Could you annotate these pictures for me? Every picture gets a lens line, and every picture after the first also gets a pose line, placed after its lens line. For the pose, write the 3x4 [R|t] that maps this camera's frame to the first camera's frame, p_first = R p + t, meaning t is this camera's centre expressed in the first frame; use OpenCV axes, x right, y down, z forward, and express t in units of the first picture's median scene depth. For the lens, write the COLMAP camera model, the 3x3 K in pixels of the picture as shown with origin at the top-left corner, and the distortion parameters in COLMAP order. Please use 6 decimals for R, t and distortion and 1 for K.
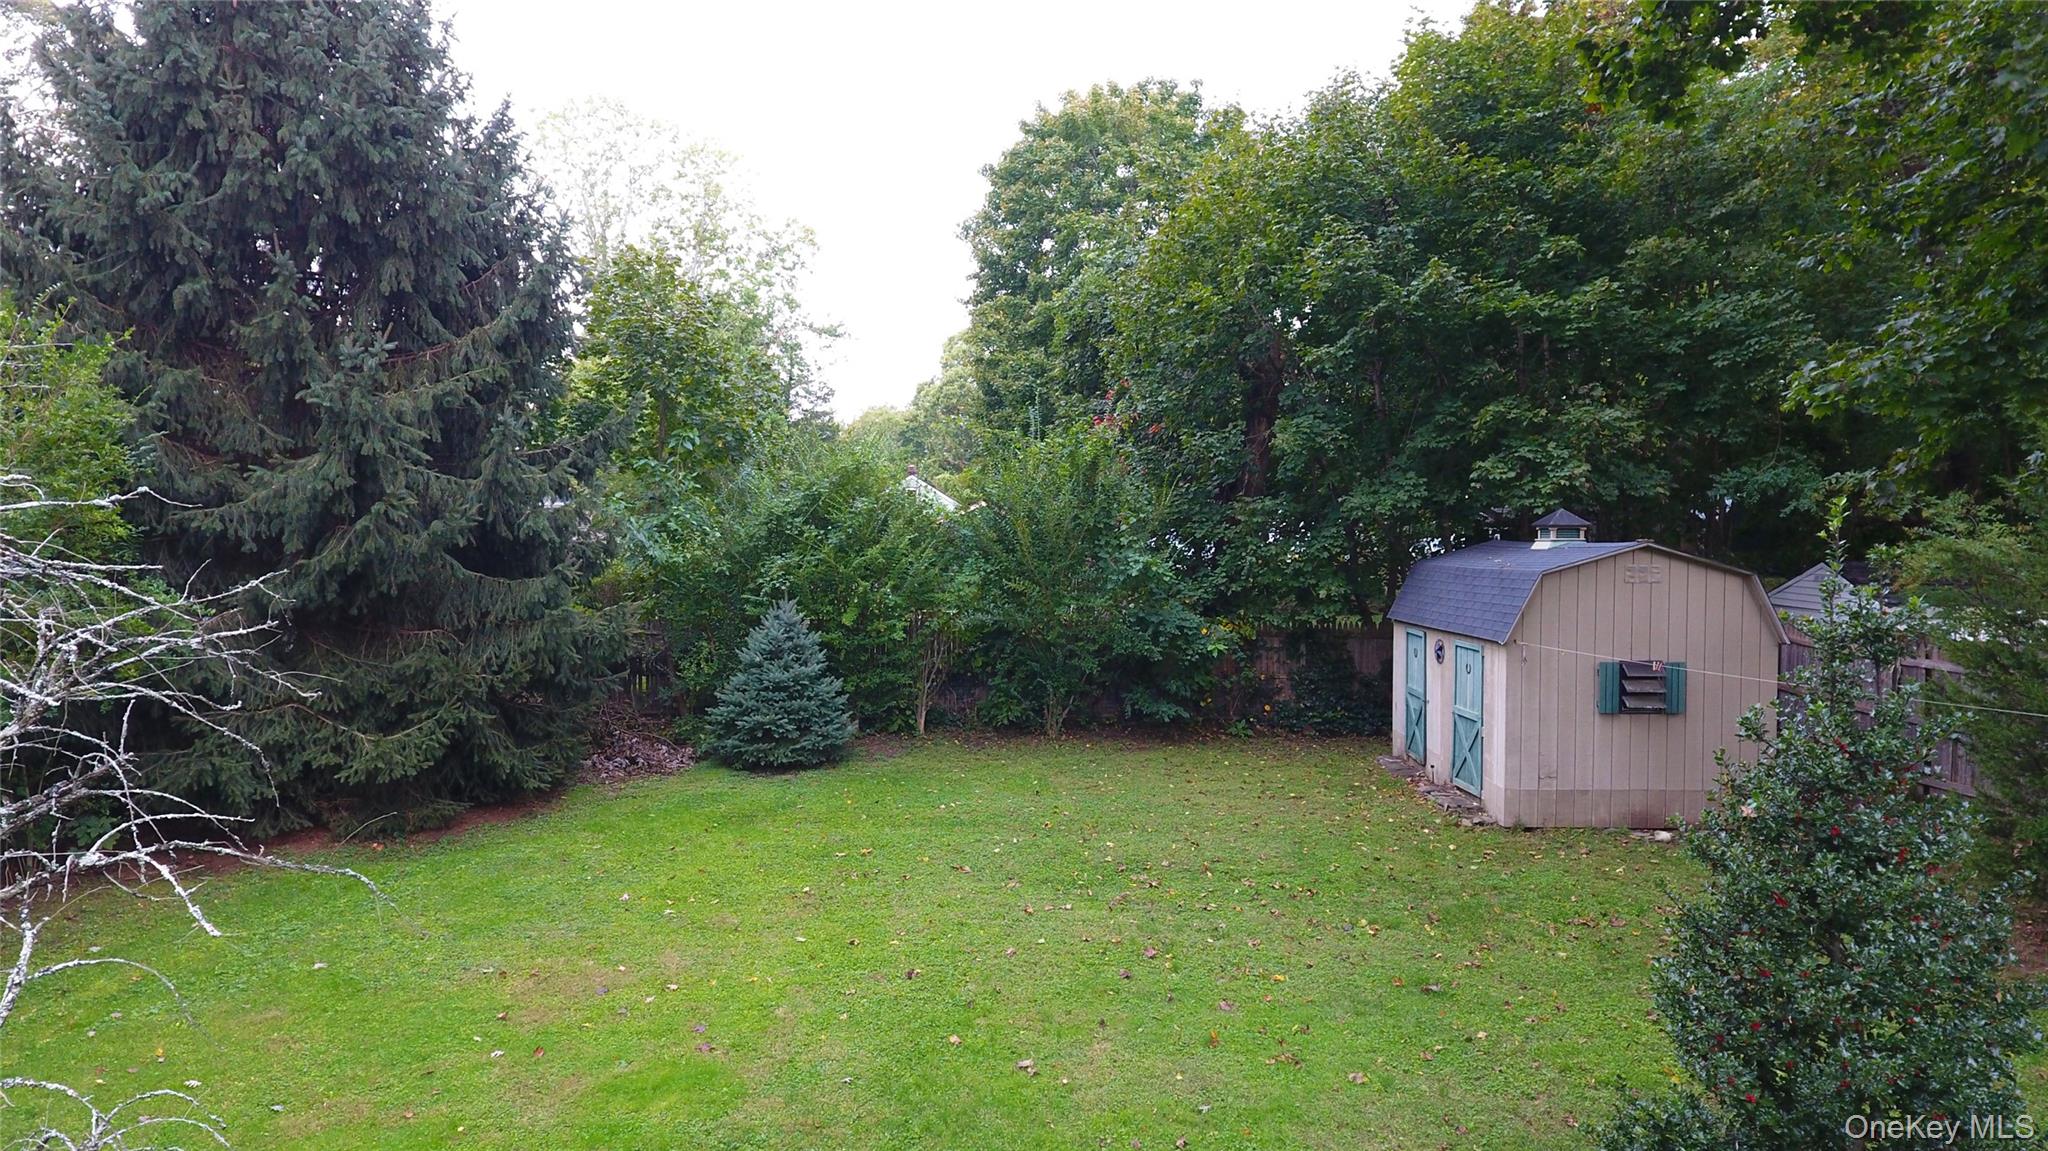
lens RADIAL K [[1219.3, 0, 1024.0], [0, 1219.3, 575.5], [0, 0, 1]] dist [-0.005910, -0.000486]
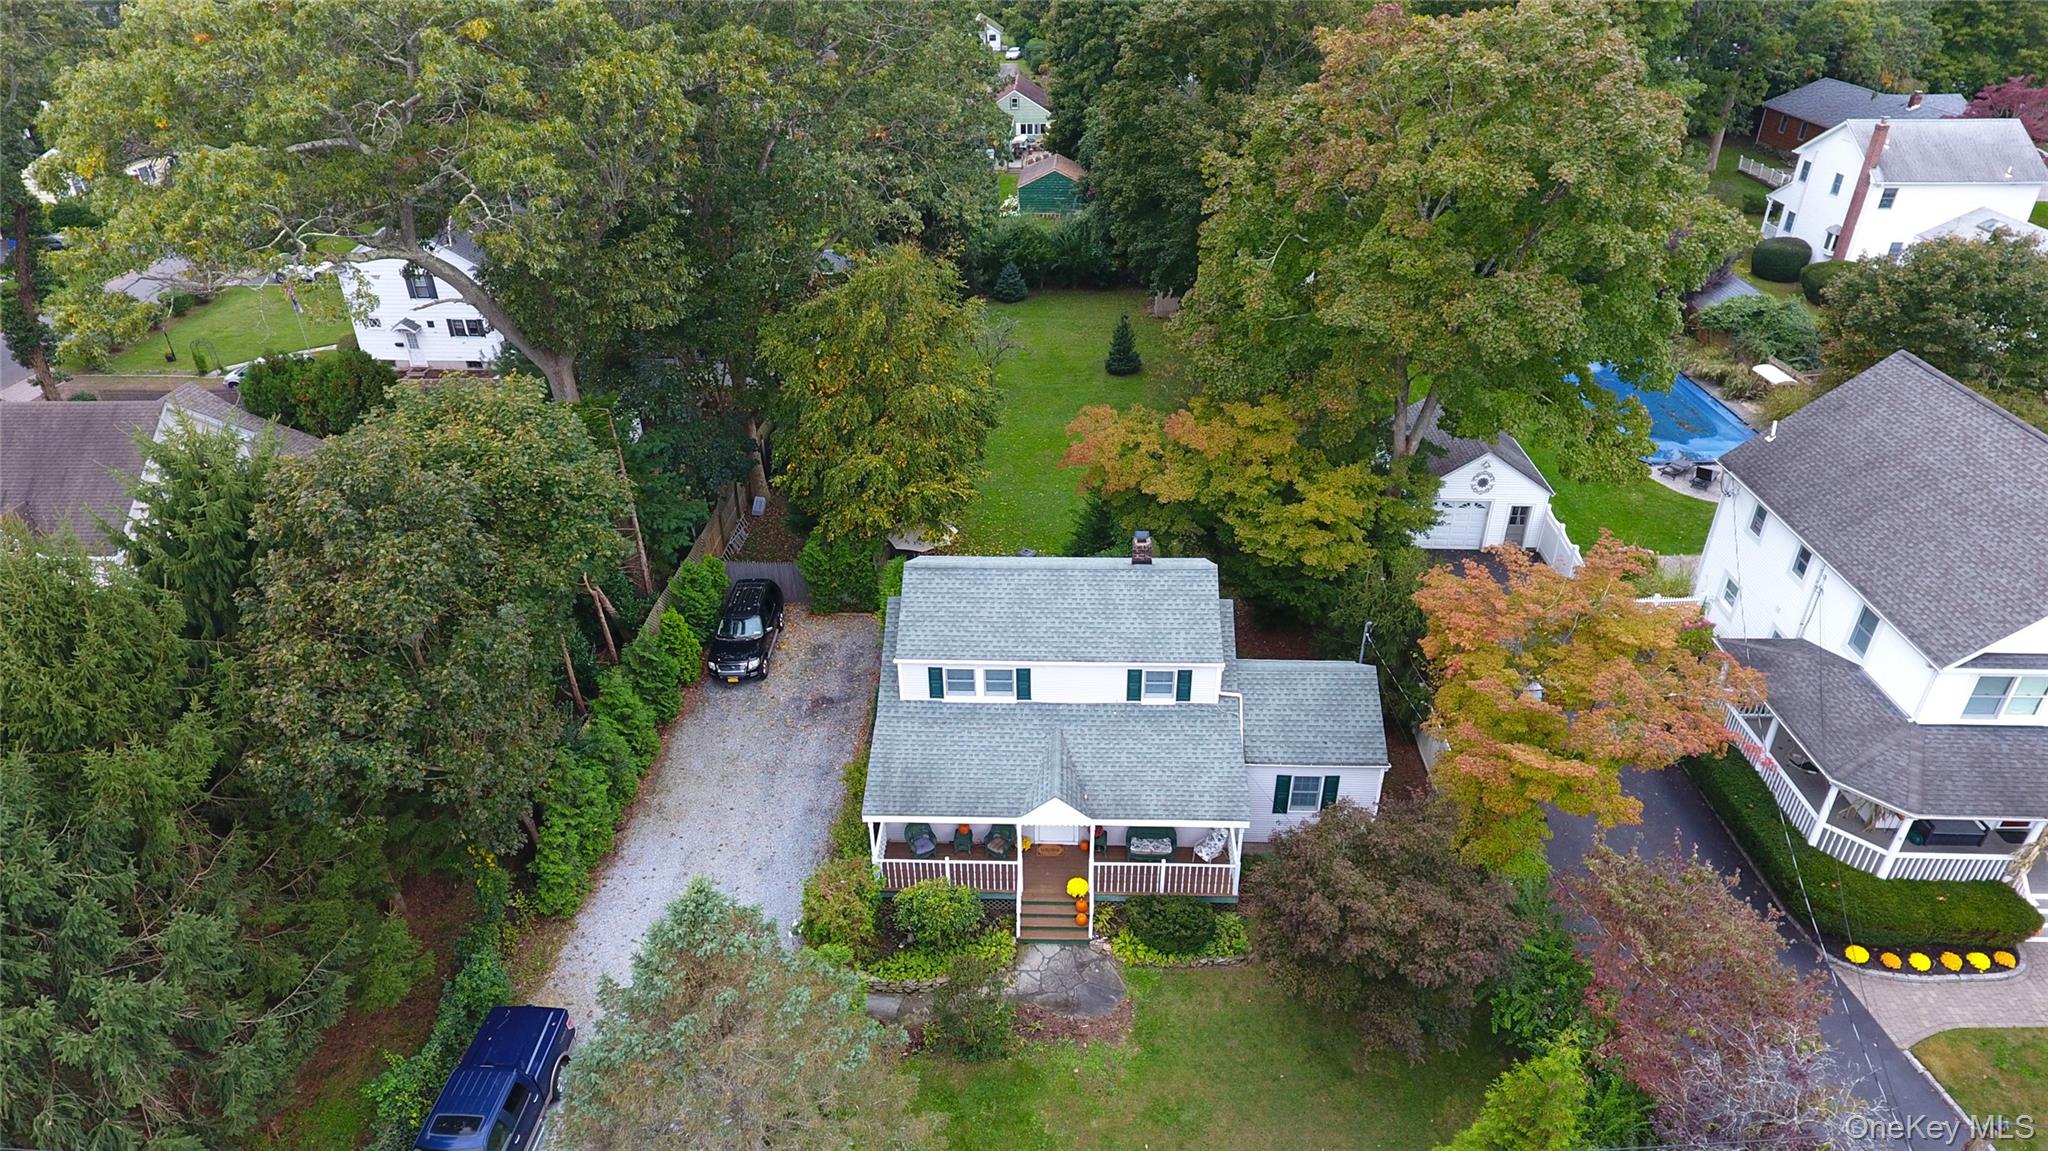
lens RADIAL K [[1219.3, 0, 1024.0], [0, 1219.3, 575.5], [0, 0, 1]] dist [-0.005910, -0.000486]
pose [[0.998466, 0.003027, -0.055285, 0.089577], [0.023084, 0.884828, 0.465346, -0.995611], [0.050326, -0.465908, 0.883401, -3.293928]]
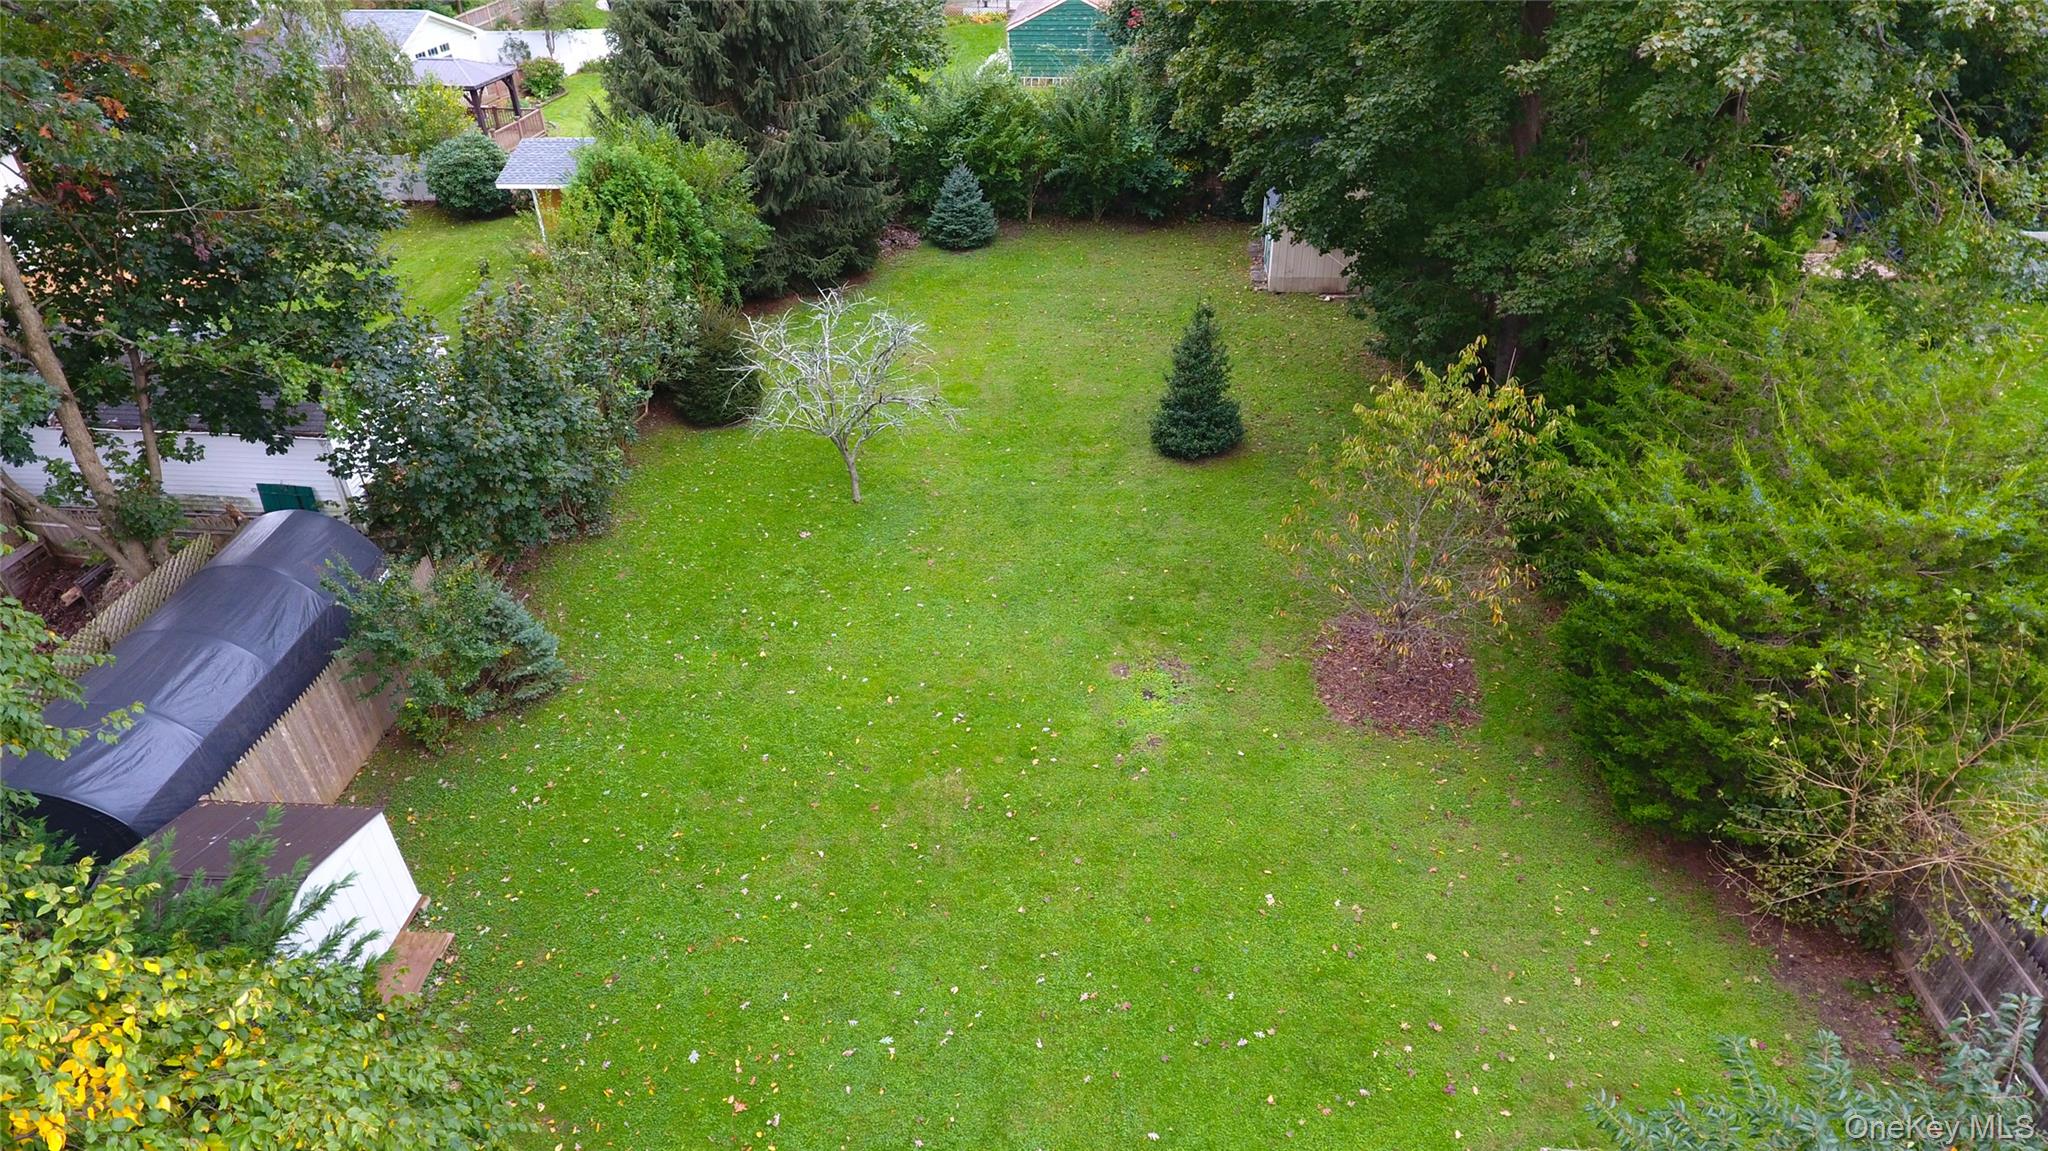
lens RADIAL K [[1219.3, 0, 1024.0], [0, 1219.3, 575.5], [0, 0, 1]] dist [-0.005910, -0.000486]
pose [[0.995076, 0.029824, -0.094520, 0.120695], [0.024444, 0.850354, 0.525643, -0.461657], [0.096052, -0.525365, 0.845438, -1.069071]]
